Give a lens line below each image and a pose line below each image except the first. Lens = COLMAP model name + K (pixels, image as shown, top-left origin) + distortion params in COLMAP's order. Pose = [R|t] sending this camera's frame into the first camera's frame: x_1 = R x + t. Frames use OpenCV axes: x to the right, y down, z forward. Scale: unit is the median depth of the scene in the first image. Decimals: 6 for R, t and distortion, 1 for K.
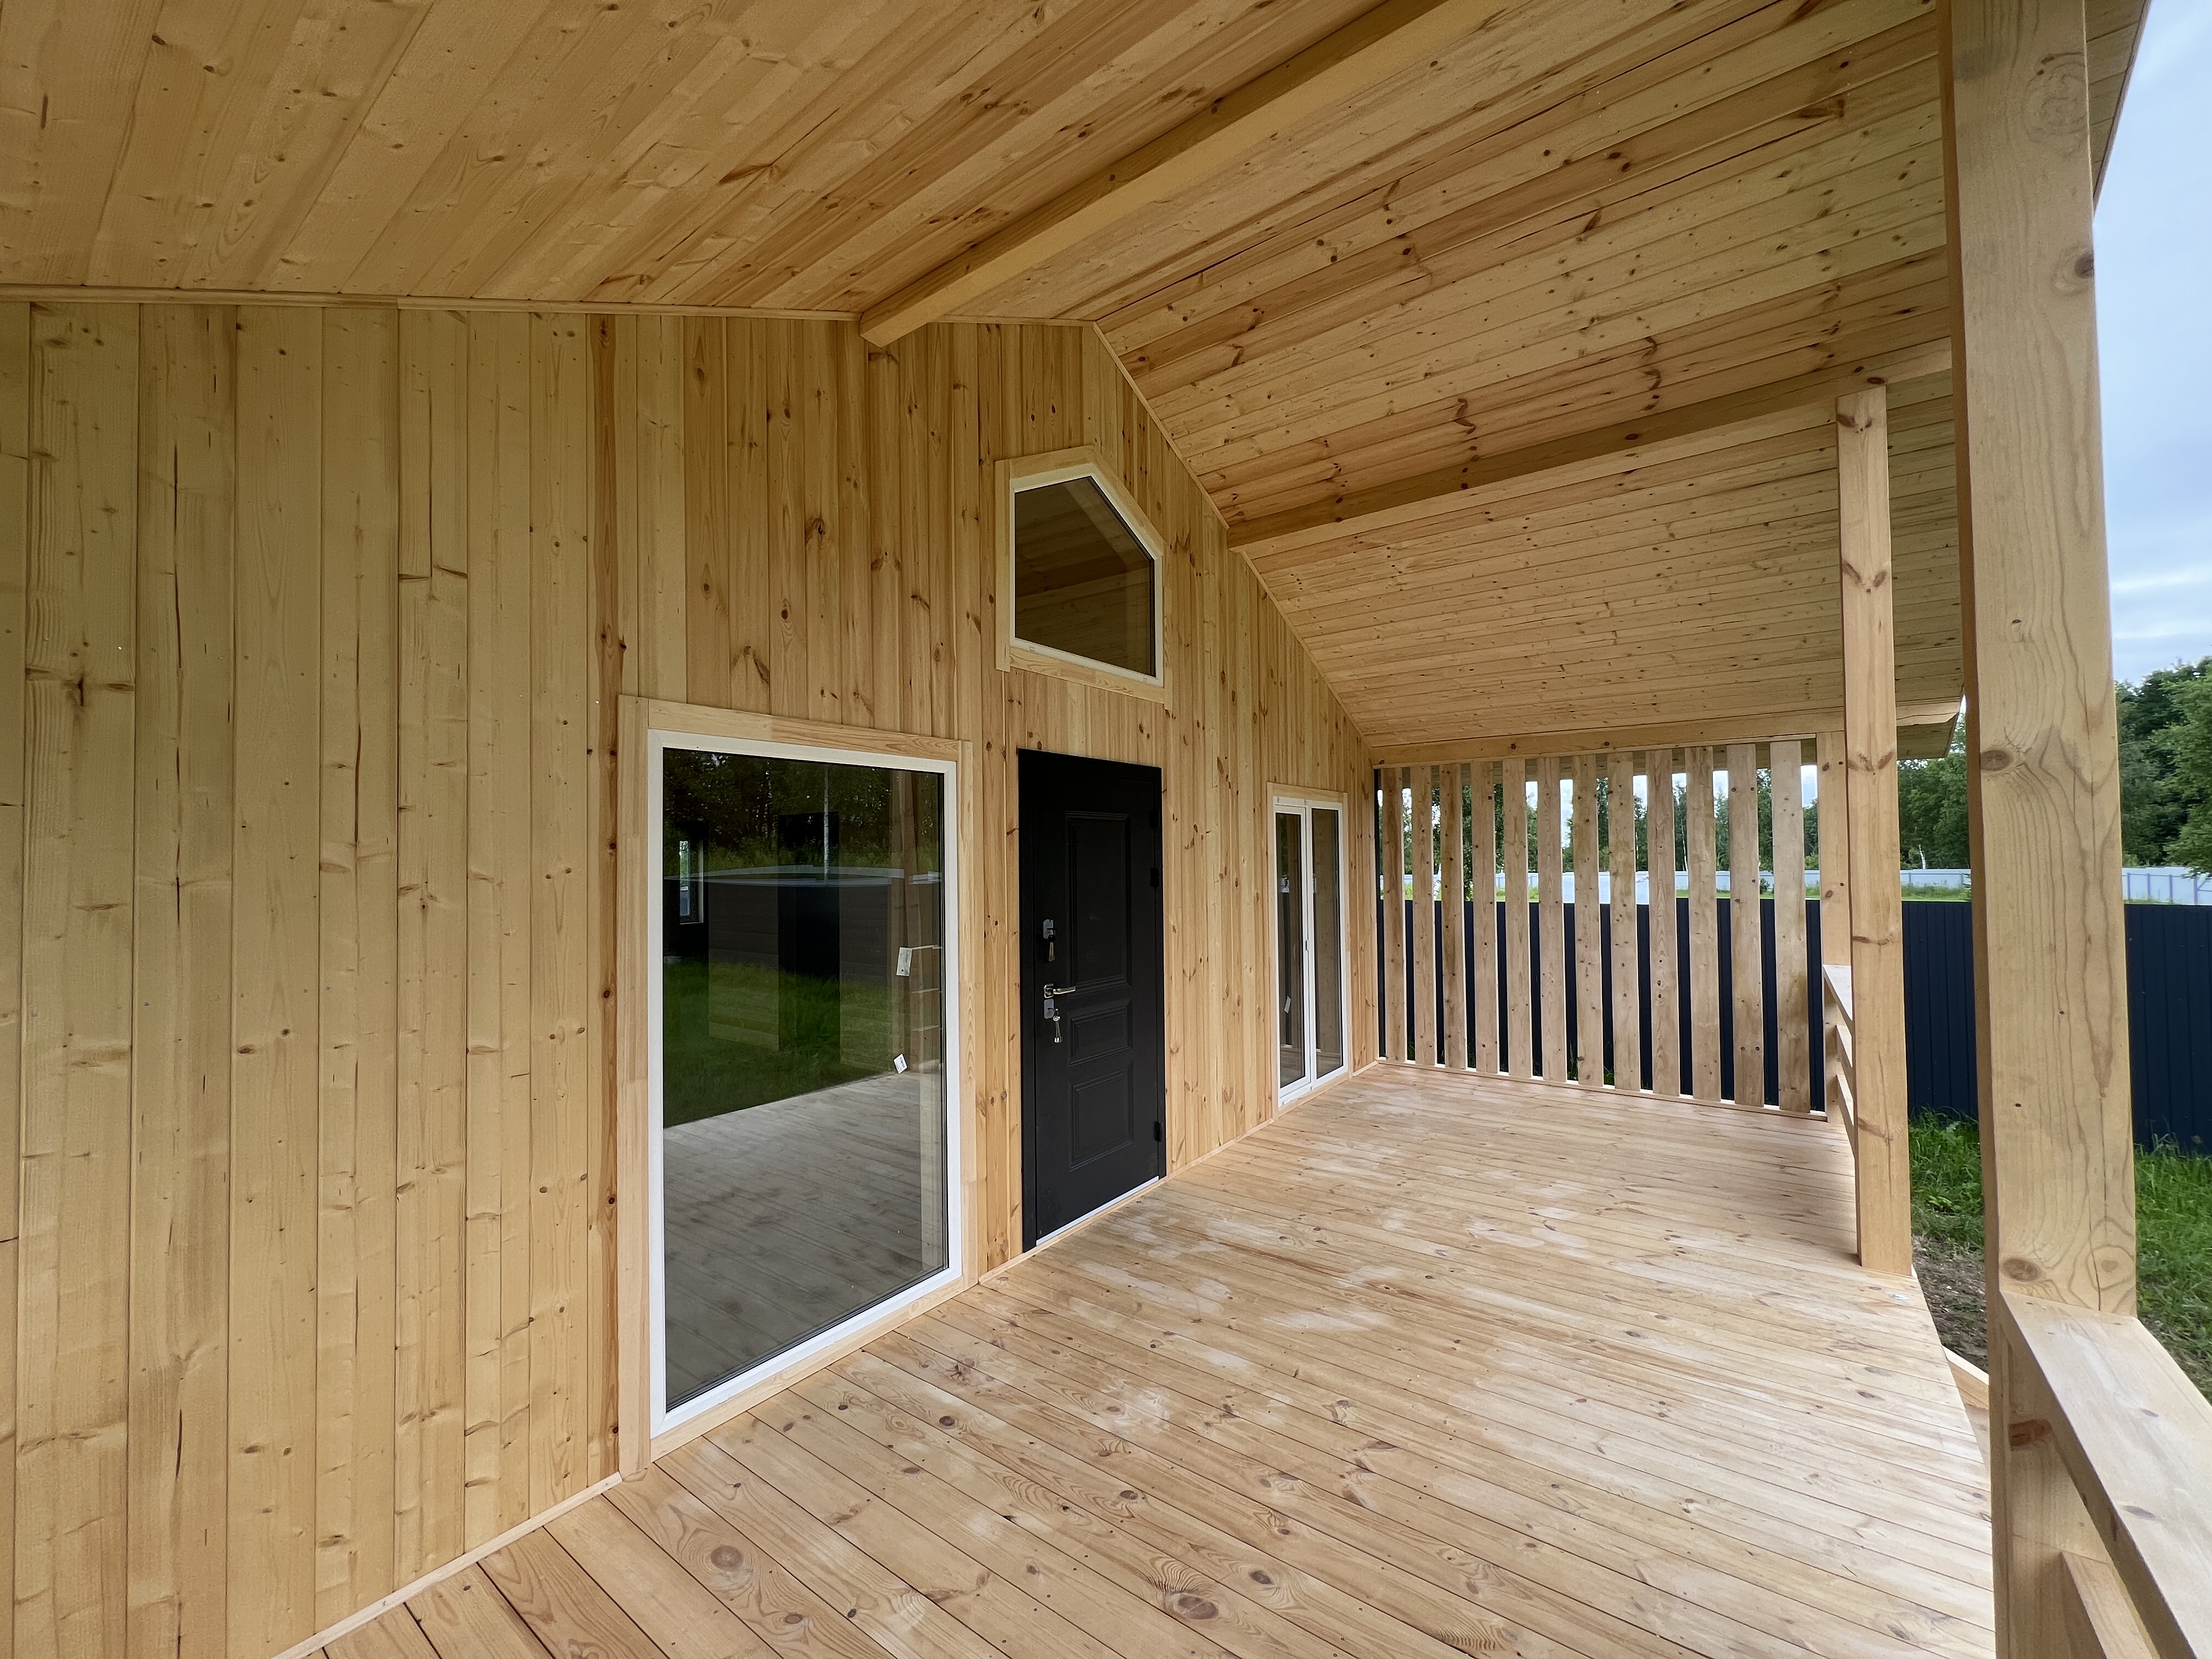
lens RADIAL K [[887.1, 0, 1109.8], [0, 887.1, 841.4], [0, 0, 1]] dist [-0.000480, 0.000526]
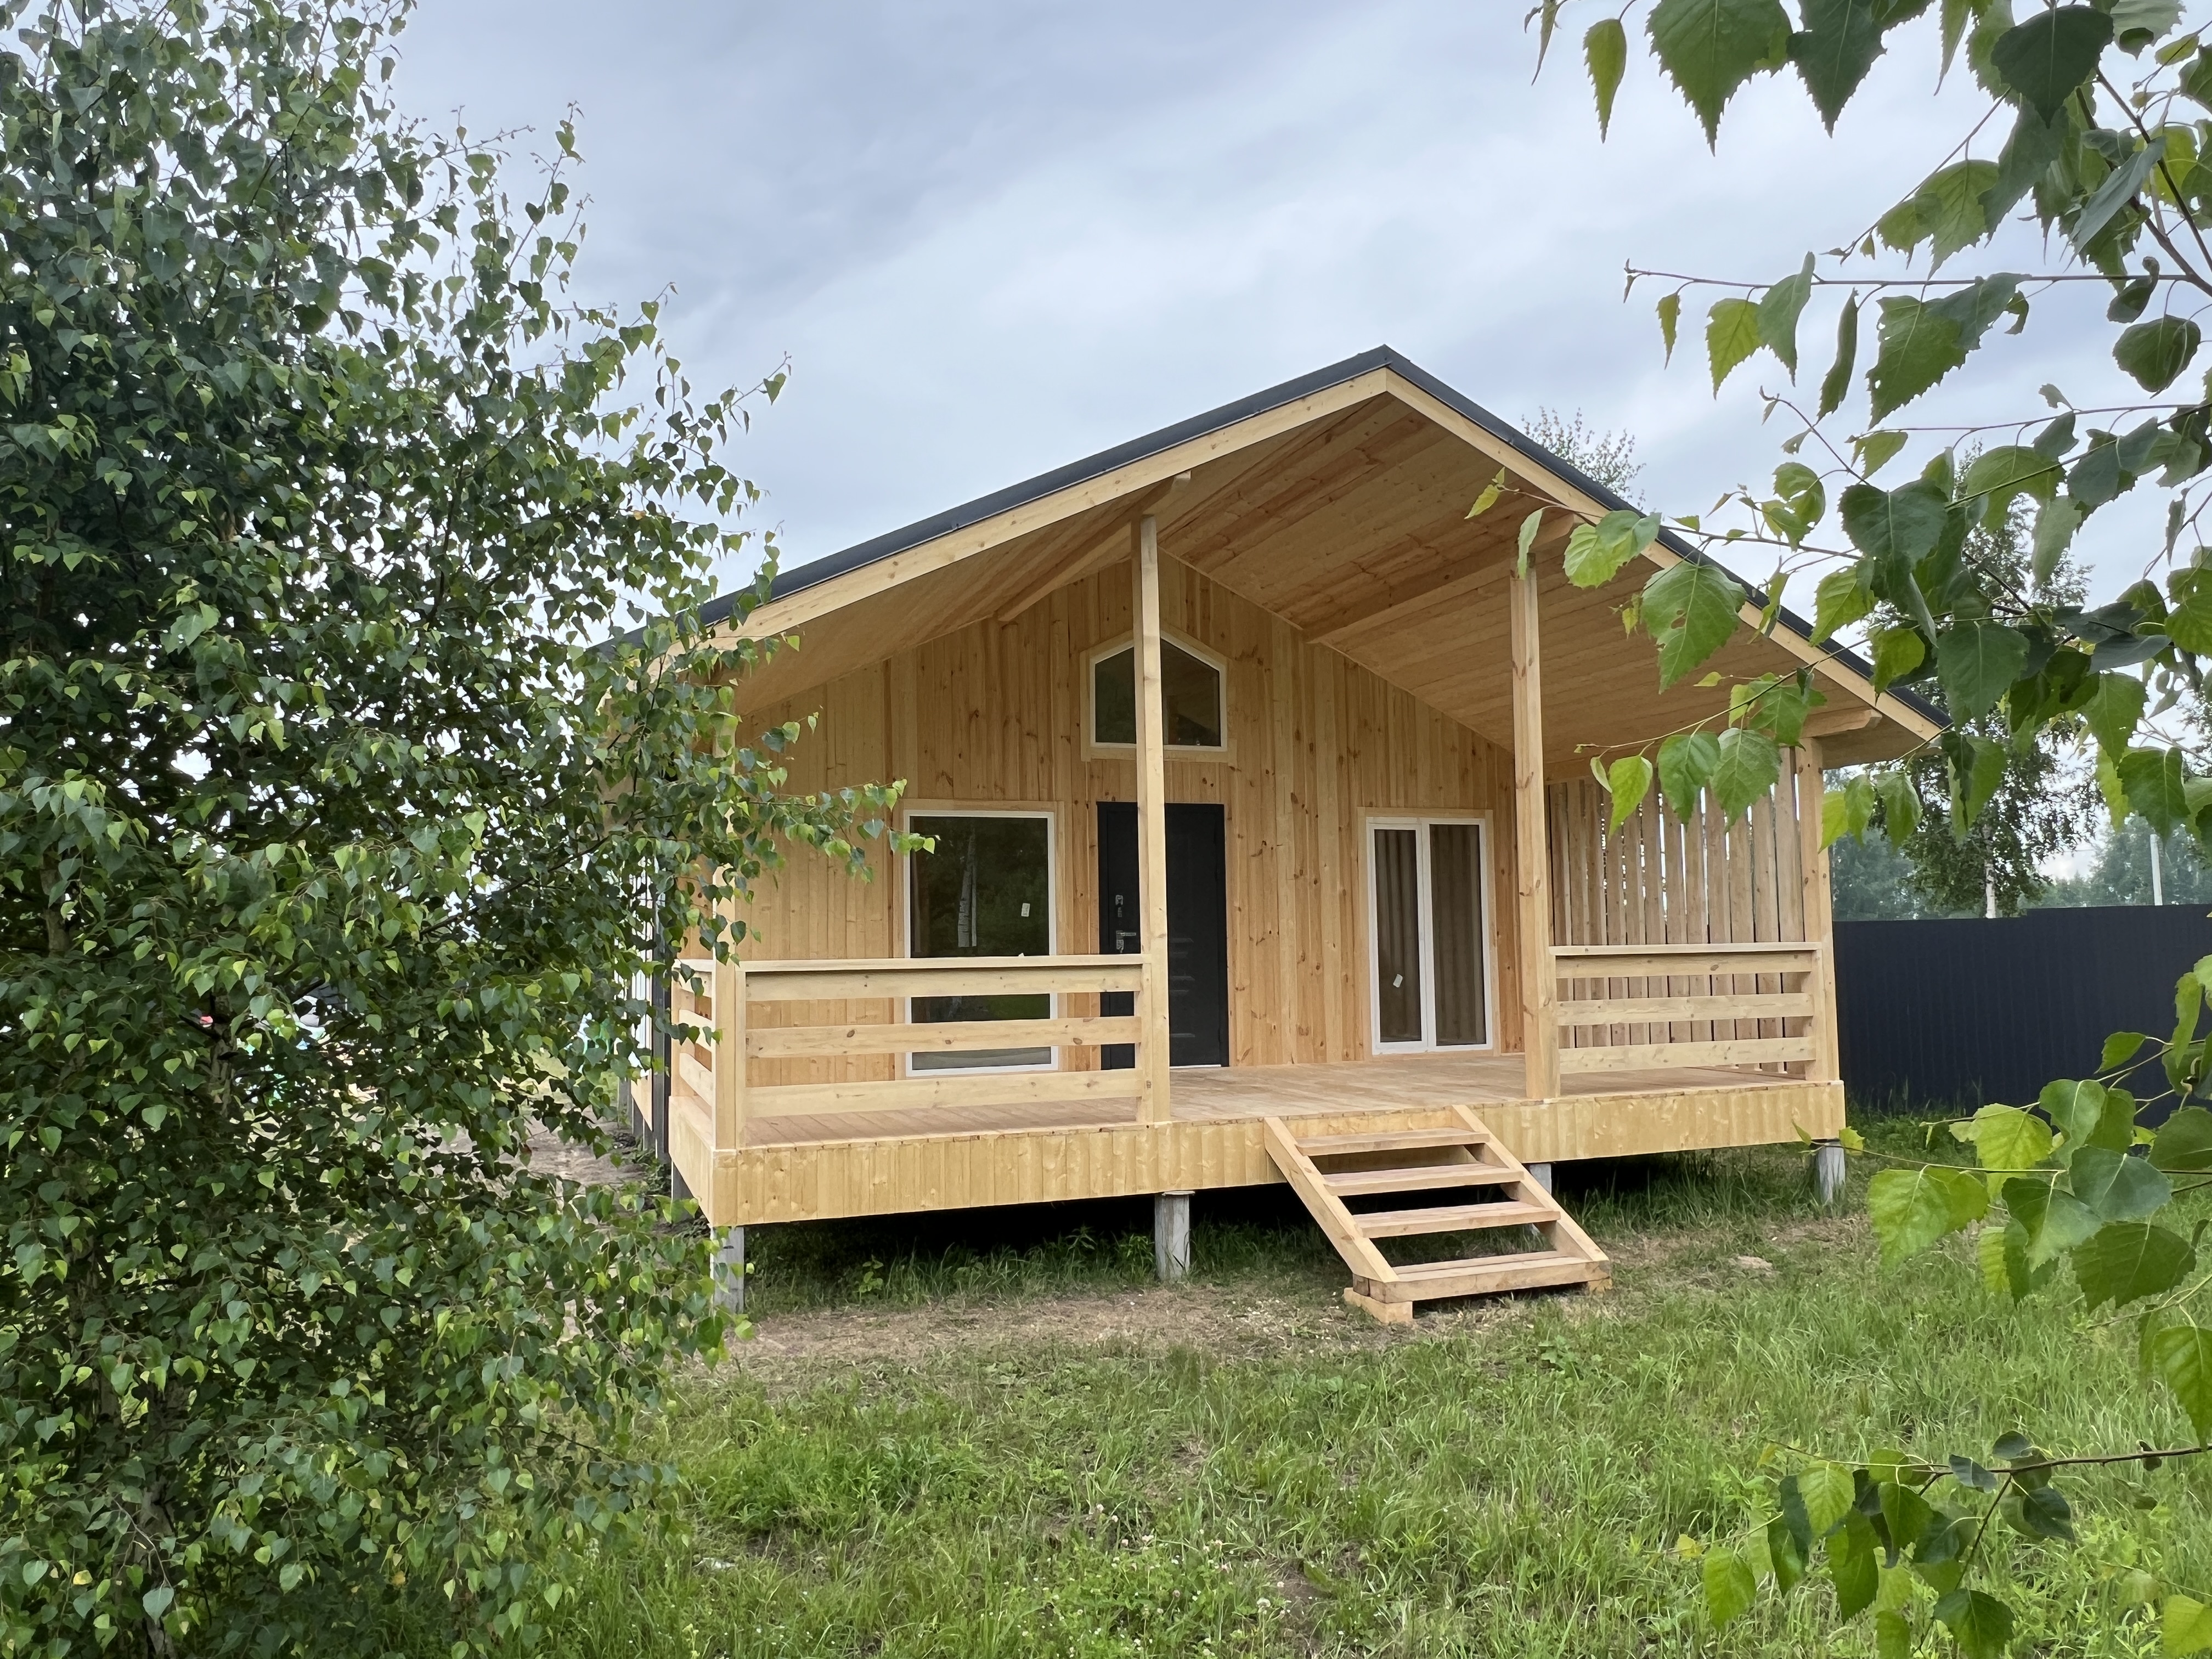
lens RADIAL K [[1470.2, 0, 1088.6], [0, 1470.2, 825.3], [0, 0, 1]] dist [-0.004208, 0.000427]
pose [[0.834045, -0.049274, -0.549492, 1.439403], [0.018443, 0.997937, -0.061493, 0.121905], [0.551388, 0.041153, 0.833233, -1.438788]]
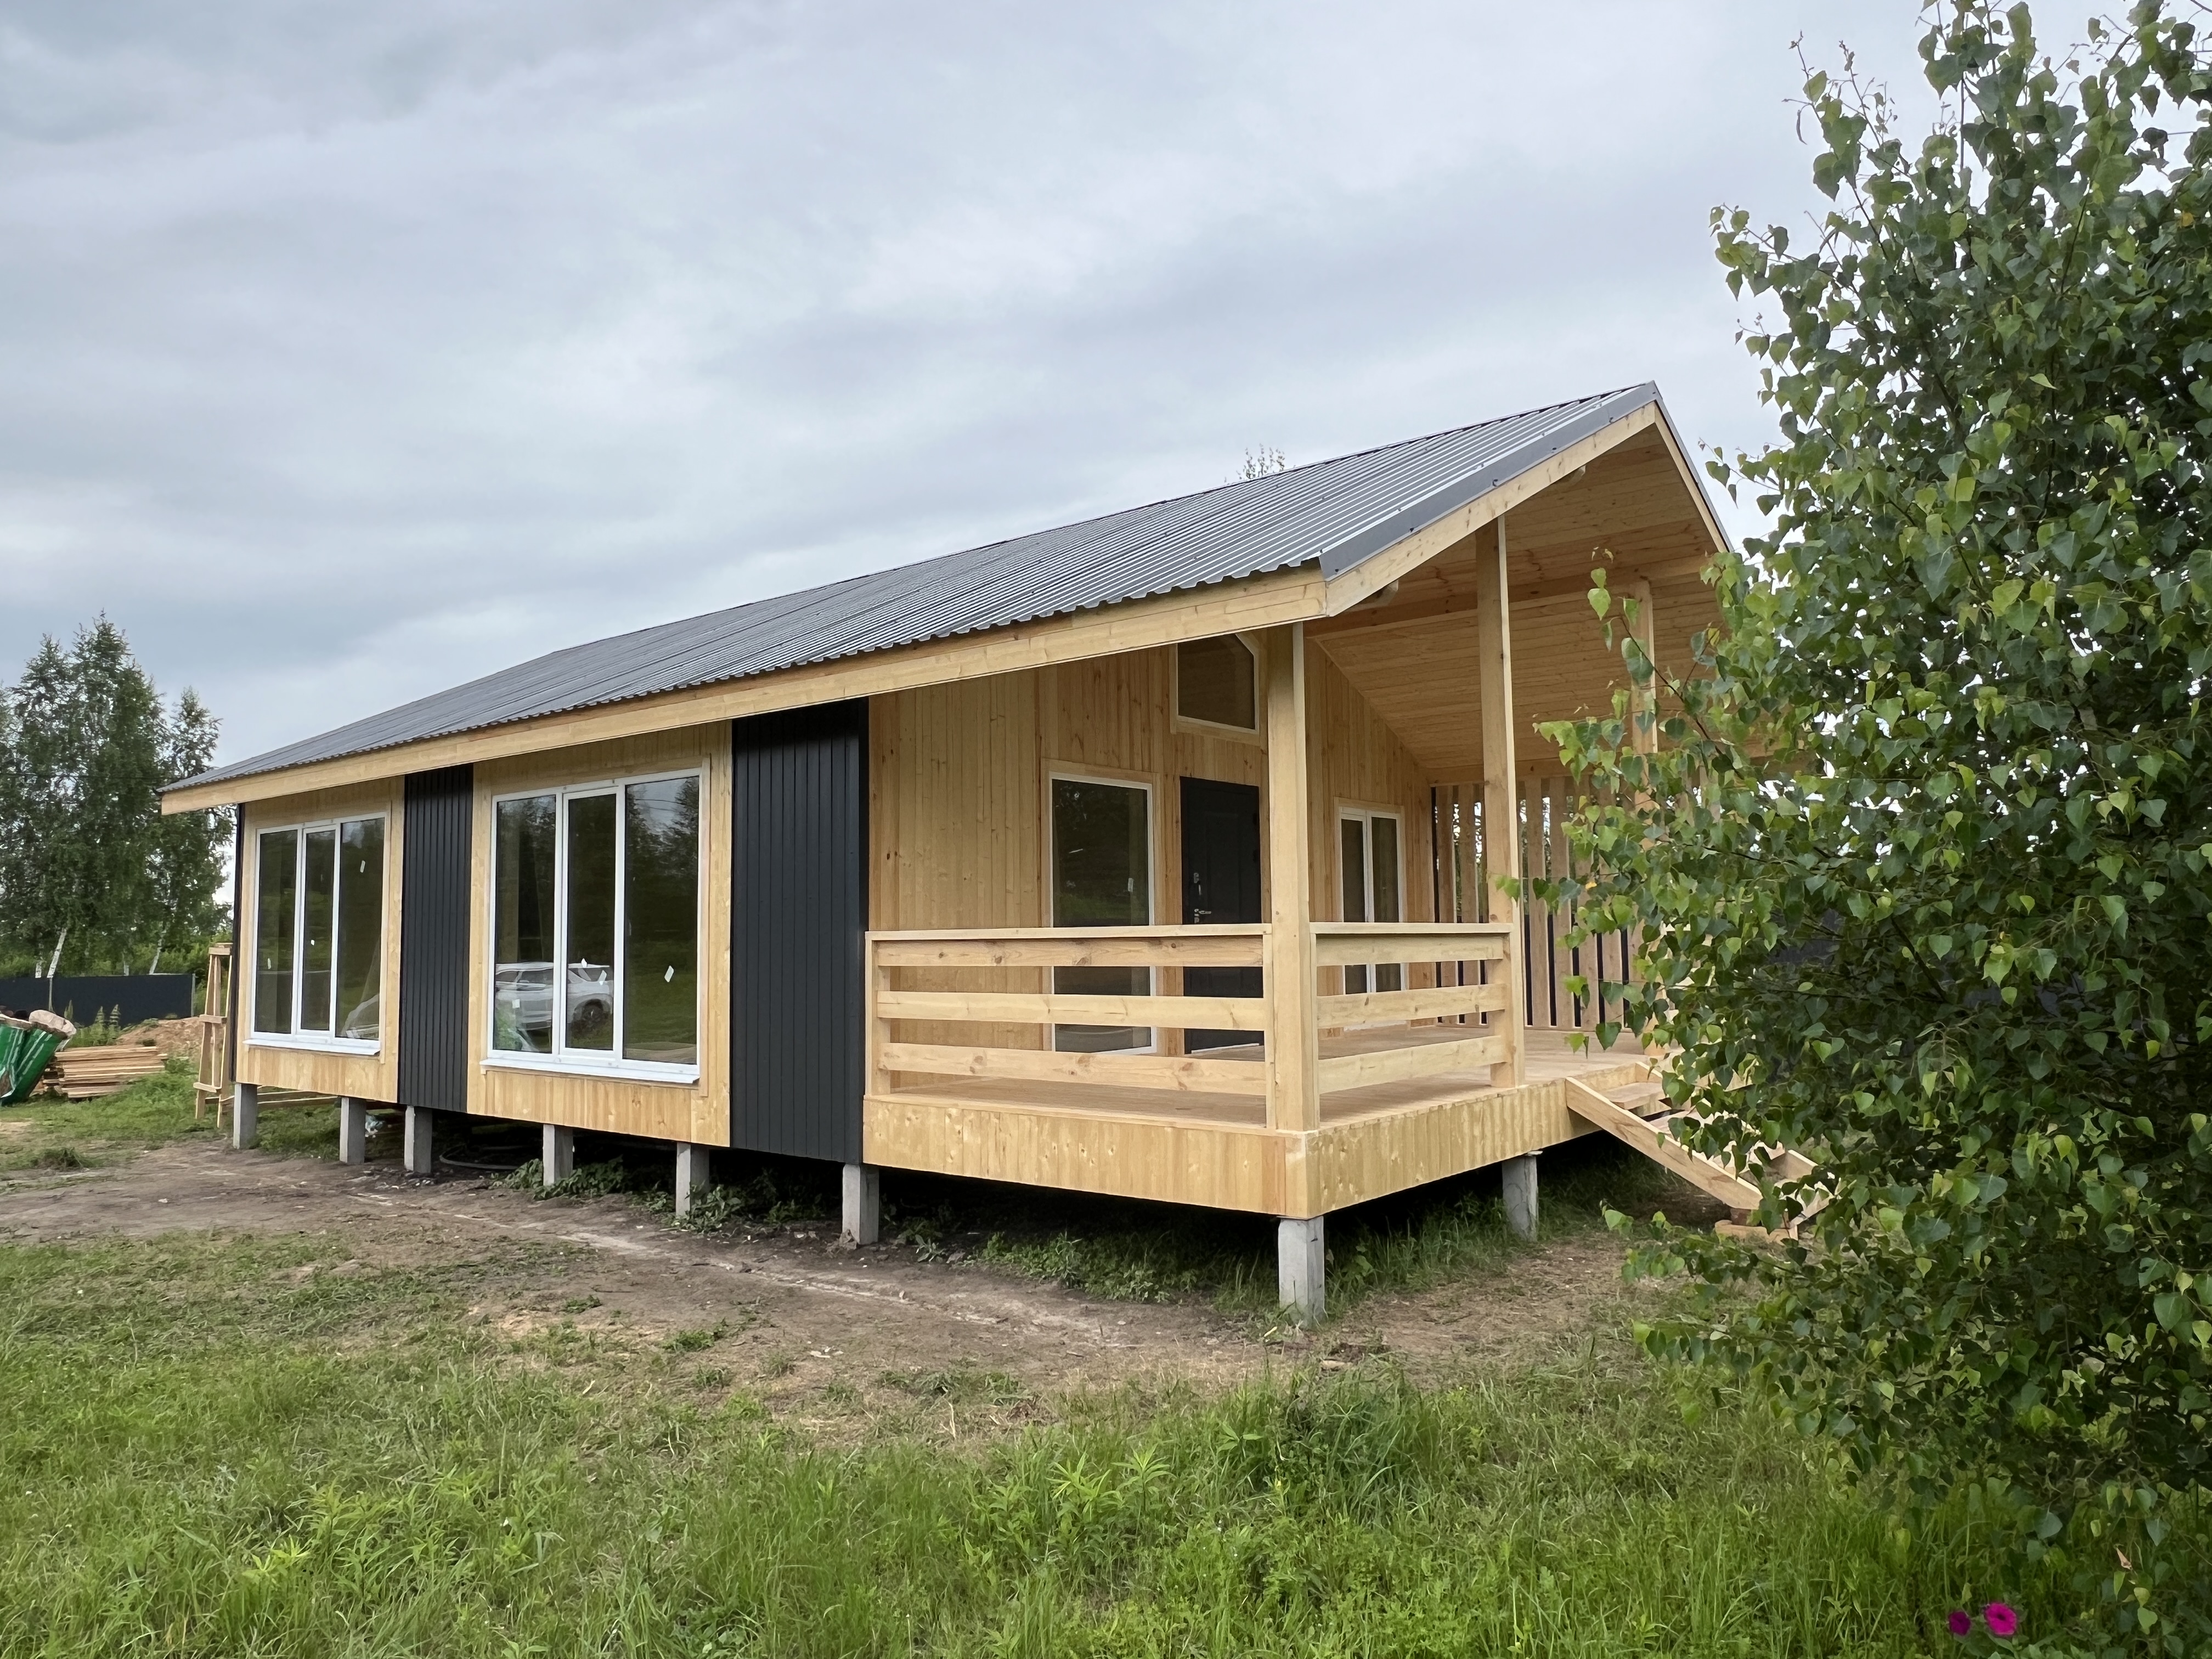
lens RADIAL K [[1470.2, 0, 1084.9], [0, 1470.2, 833.1], [0, 0, 1]] dist [-0.004208, 0.000427]
pose [[0.998593, -0.003223, -0.052922, -0.129186], [0.000421, 0.998601, -0.052884, 0.157496], [0.053018, 0.052787, 0.997197, -1.850270]]
